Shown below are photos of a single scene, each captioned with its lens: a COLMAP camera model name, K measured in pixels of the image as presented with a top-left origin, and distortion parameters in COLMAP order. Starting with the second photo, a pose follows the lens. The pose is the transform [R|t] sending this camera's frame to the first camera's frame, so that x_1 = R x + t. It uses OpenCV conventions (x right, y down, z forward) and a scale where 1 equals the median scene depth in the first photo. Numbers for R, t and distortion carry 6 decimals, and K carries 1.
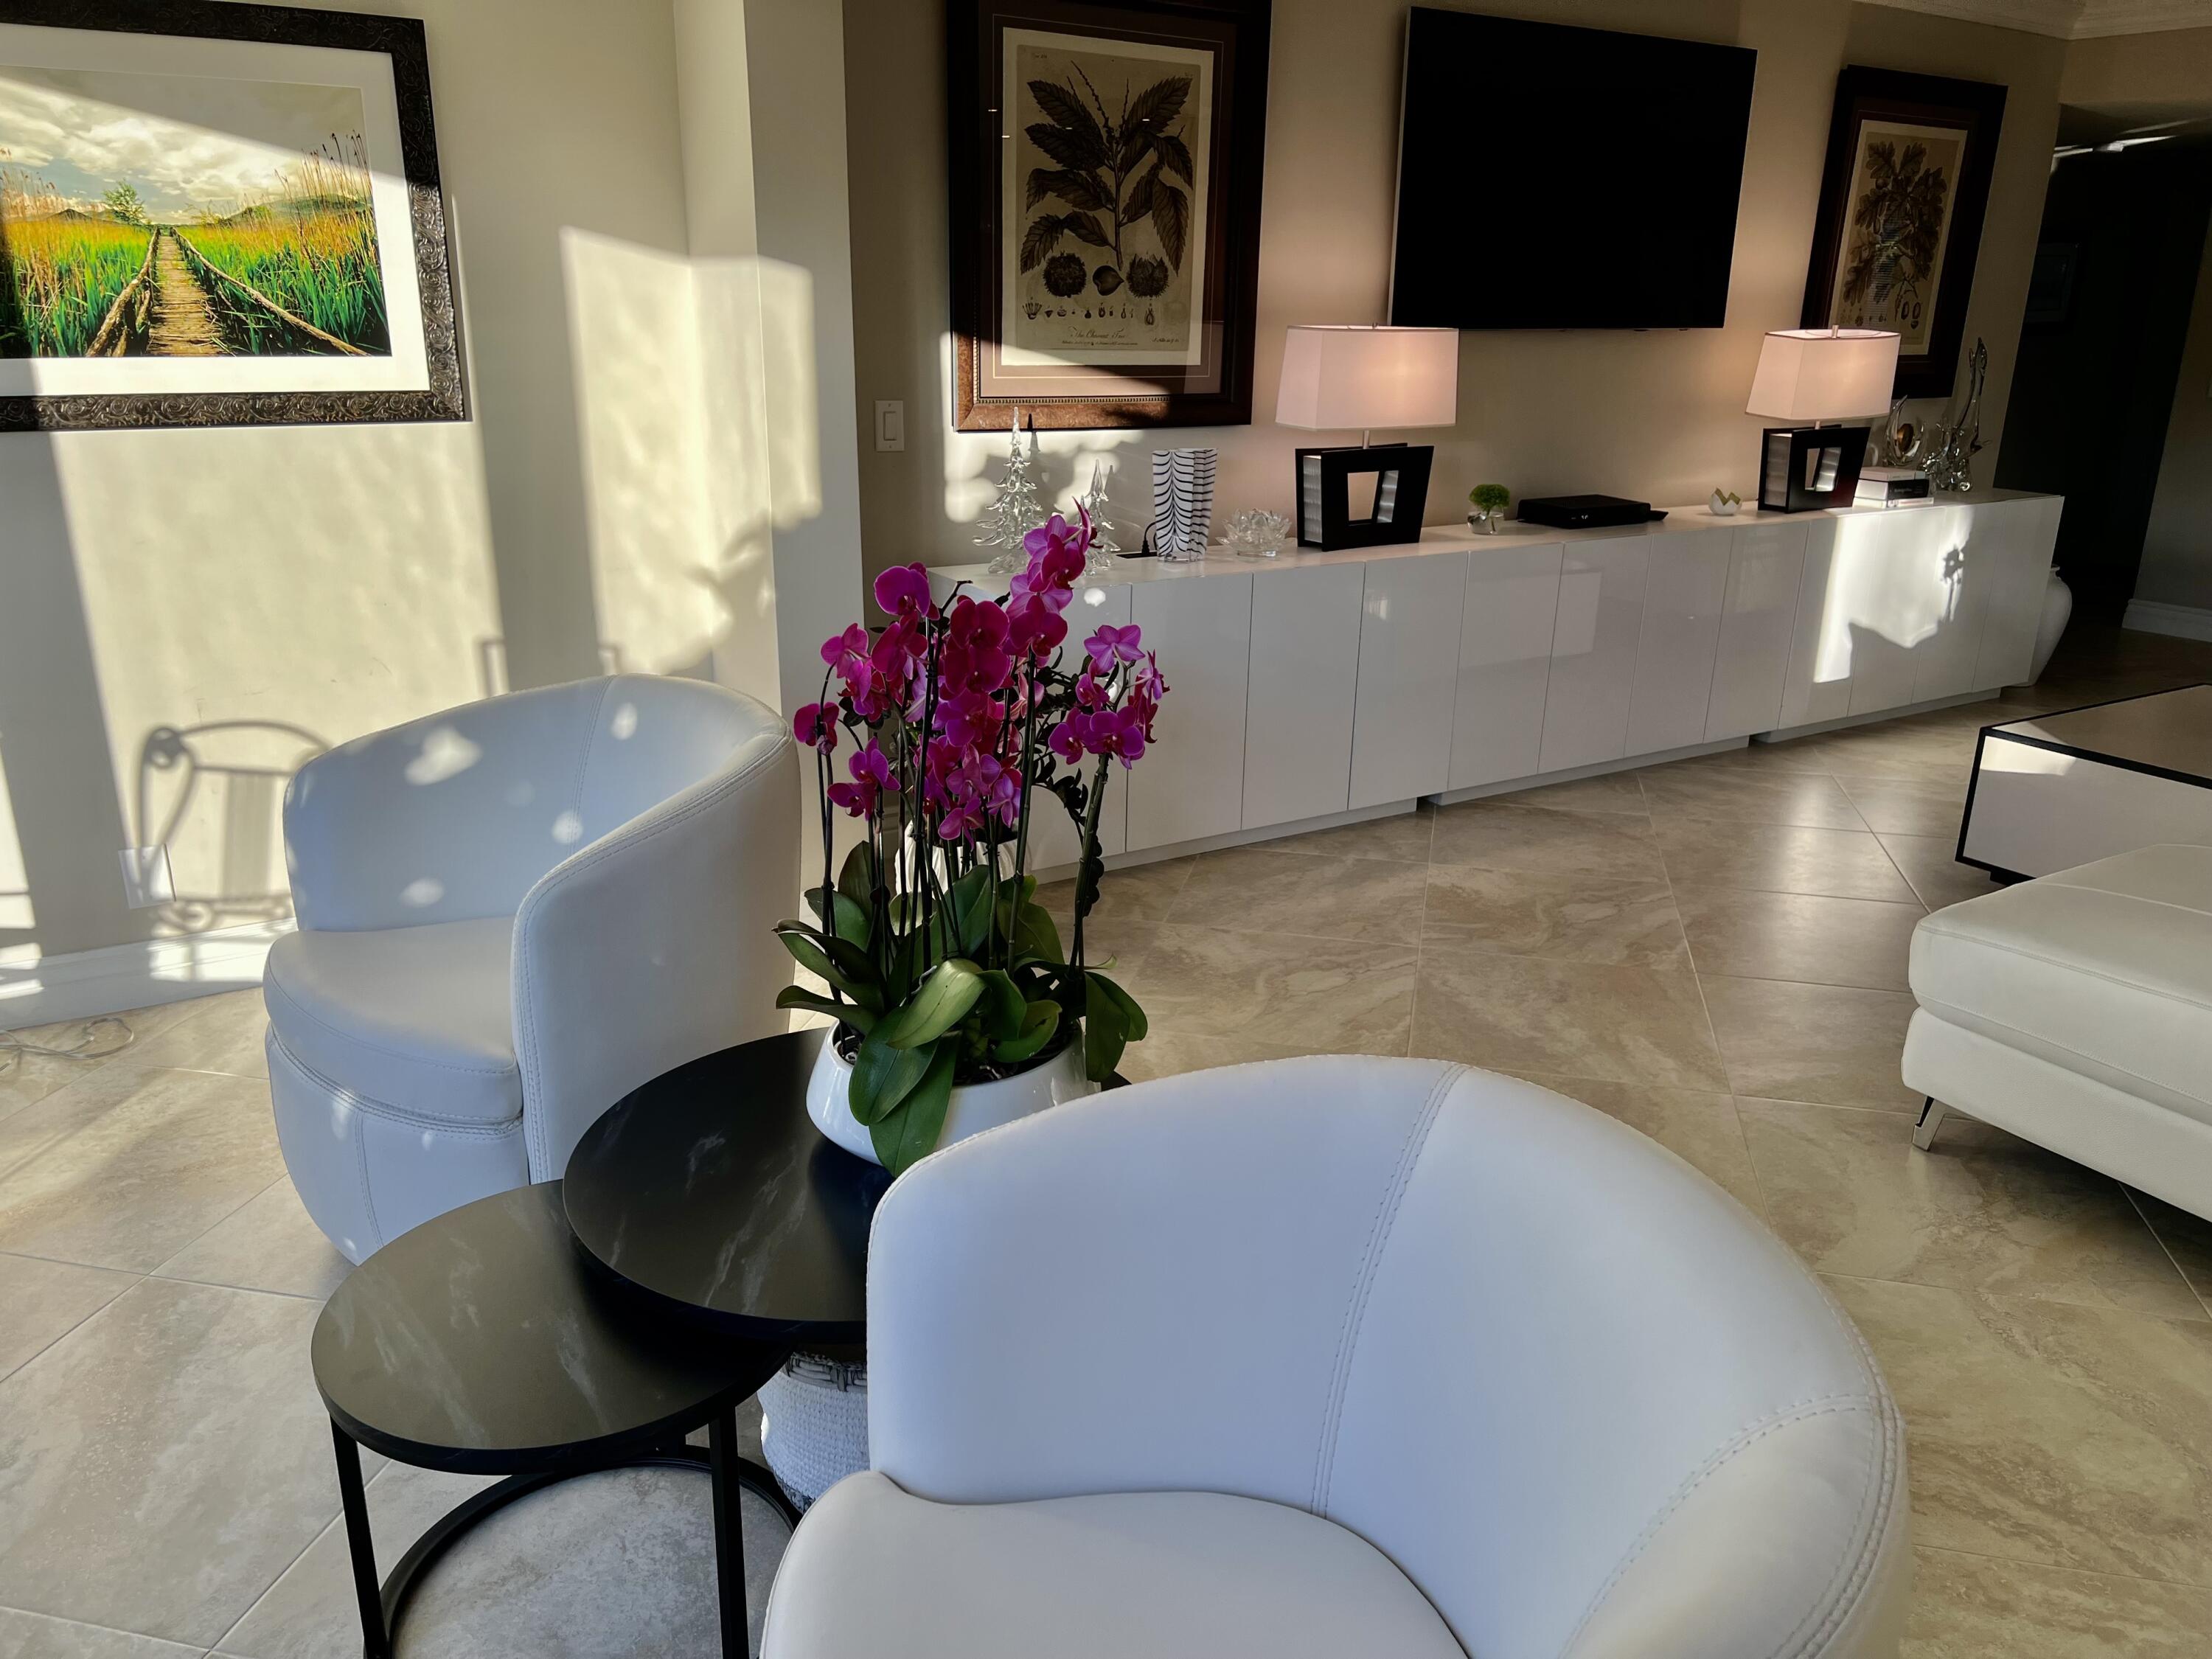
lens RADIAL K [[1684.7, 0, 1098.5], [0, 1684.7, 840.8], [0, 0, 1]] dist [0.062004, -0.064374]
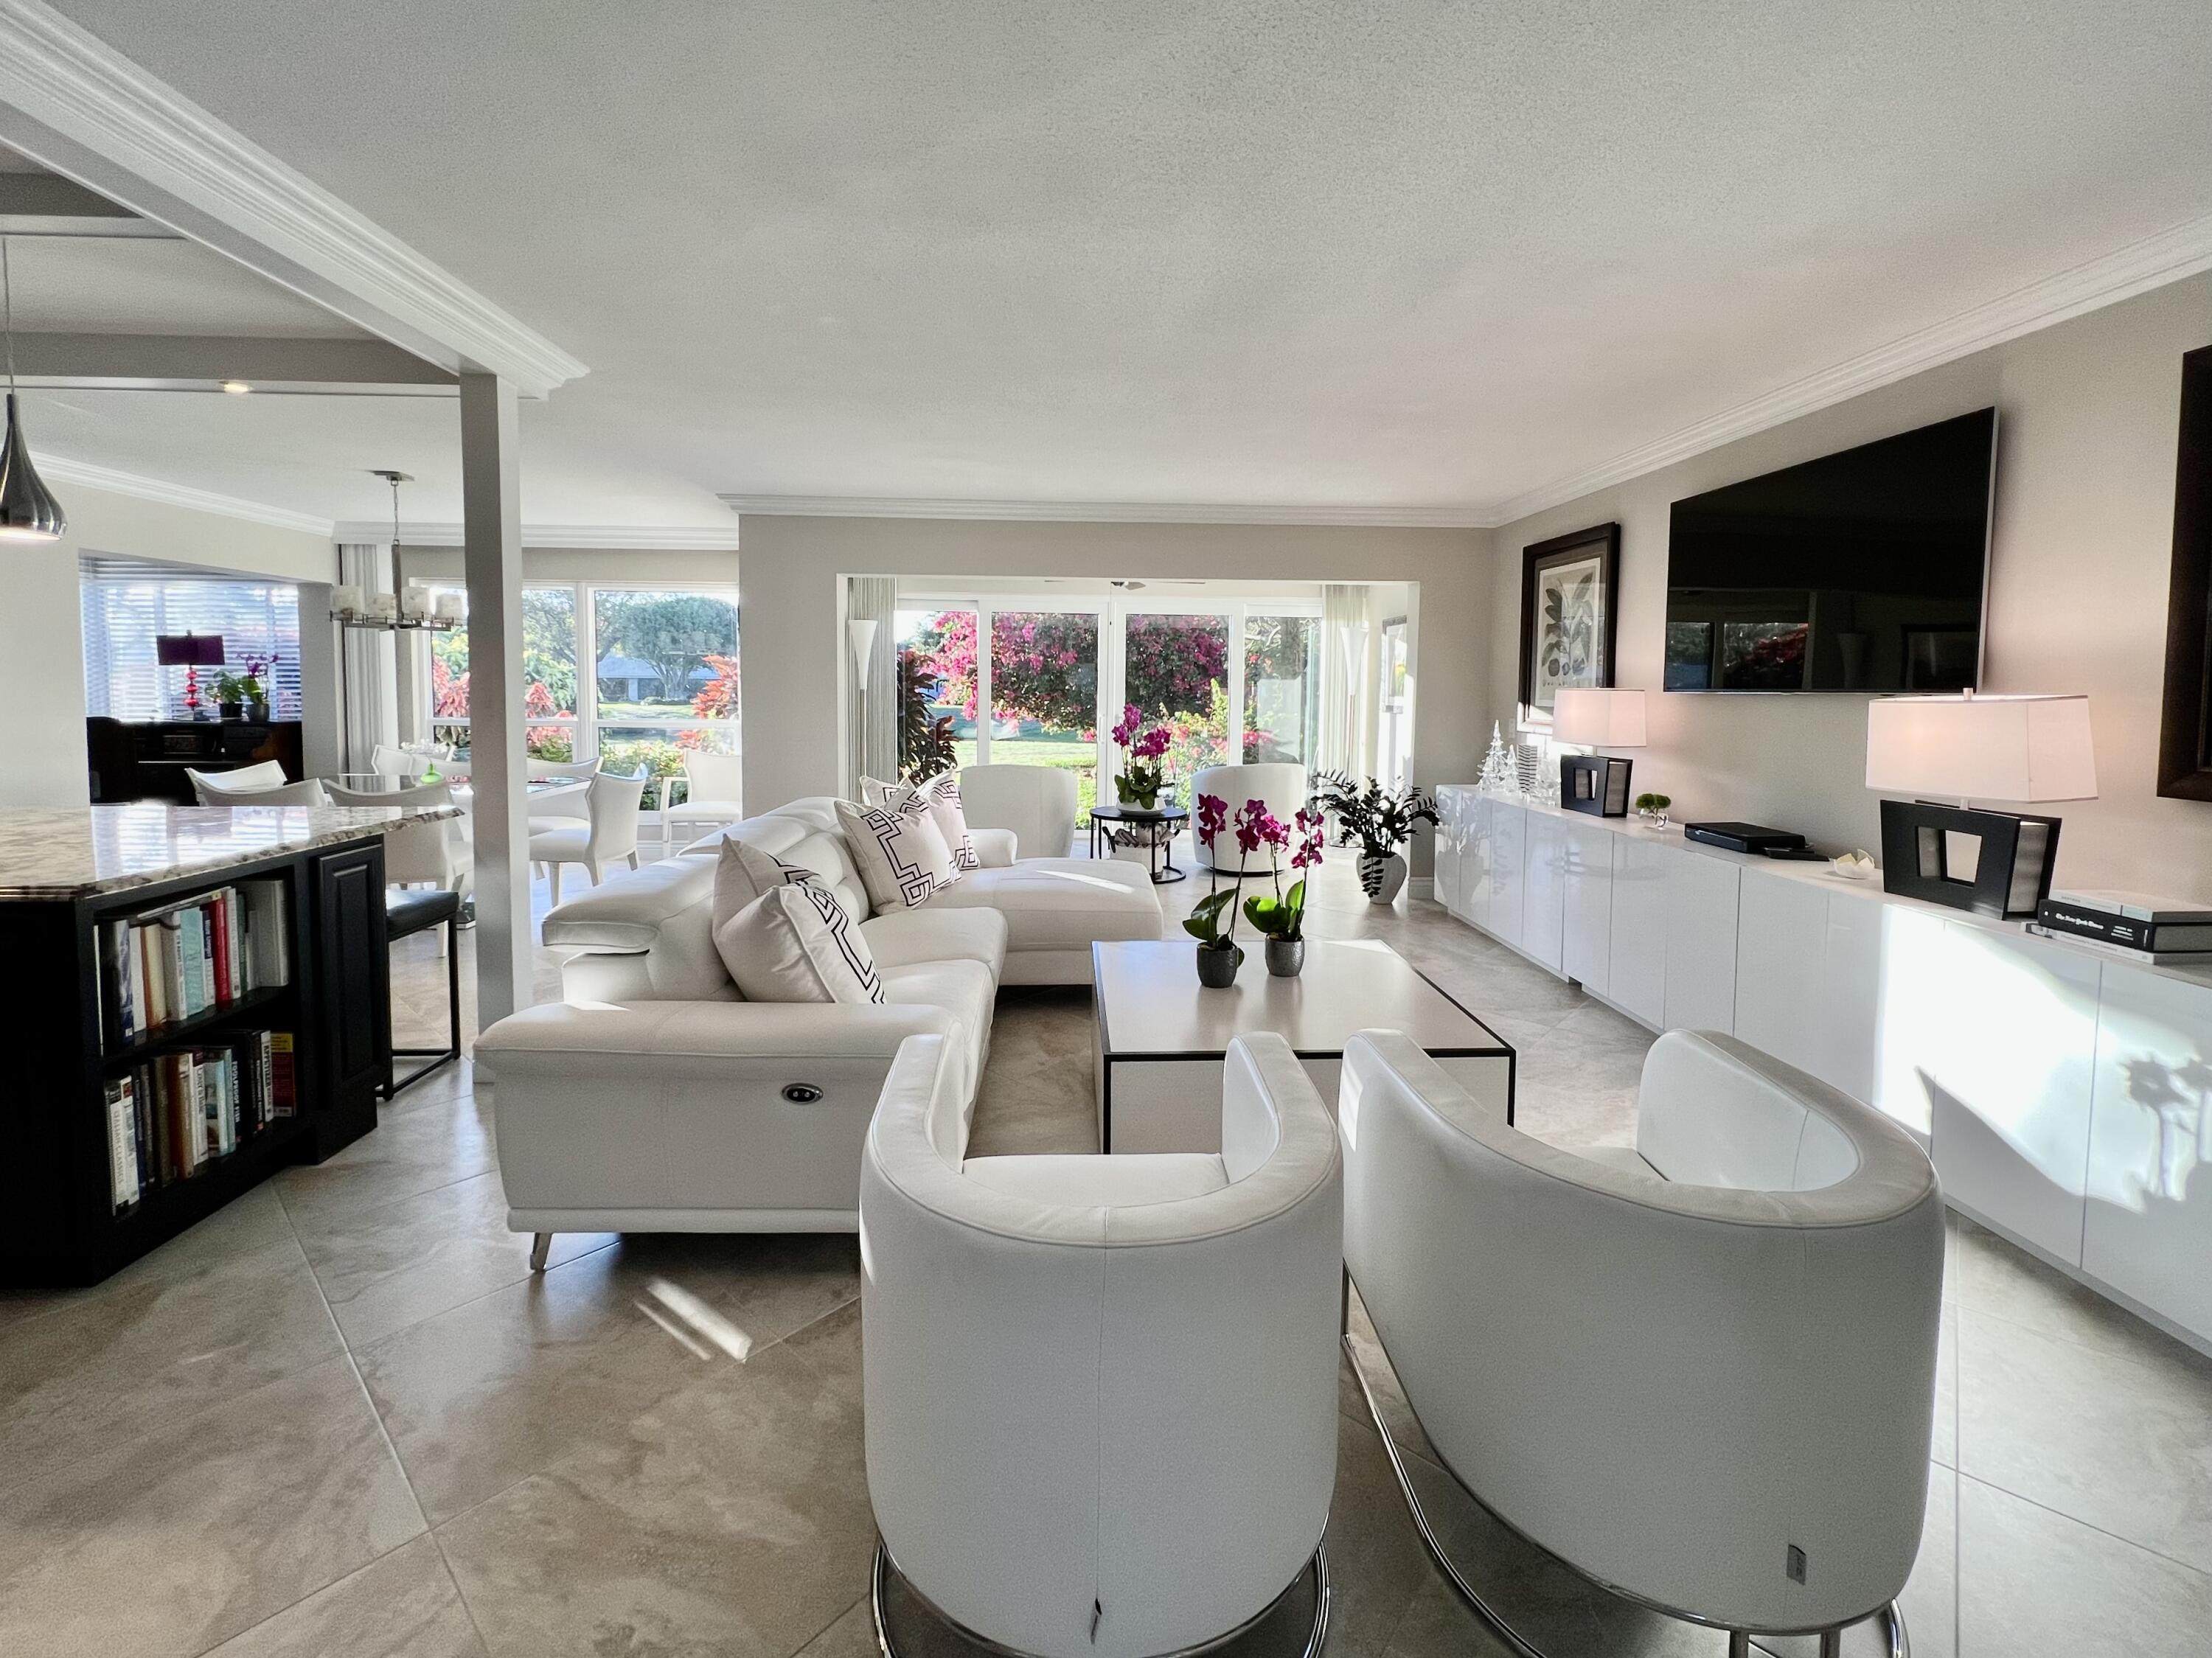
lens RADIAL K [[952.6, 0, 1113.9], [0, 952.6, 744.8], [0, 0, 1]] dist [0.000075, 0.000009]
pose [[-0.491569, 0.031168, -0.870281, 1.301179], [-0.295675, 0.934020, 0.200459, -0.311765], [0.819107, 0.355860, -0.449920, 1.098529]]
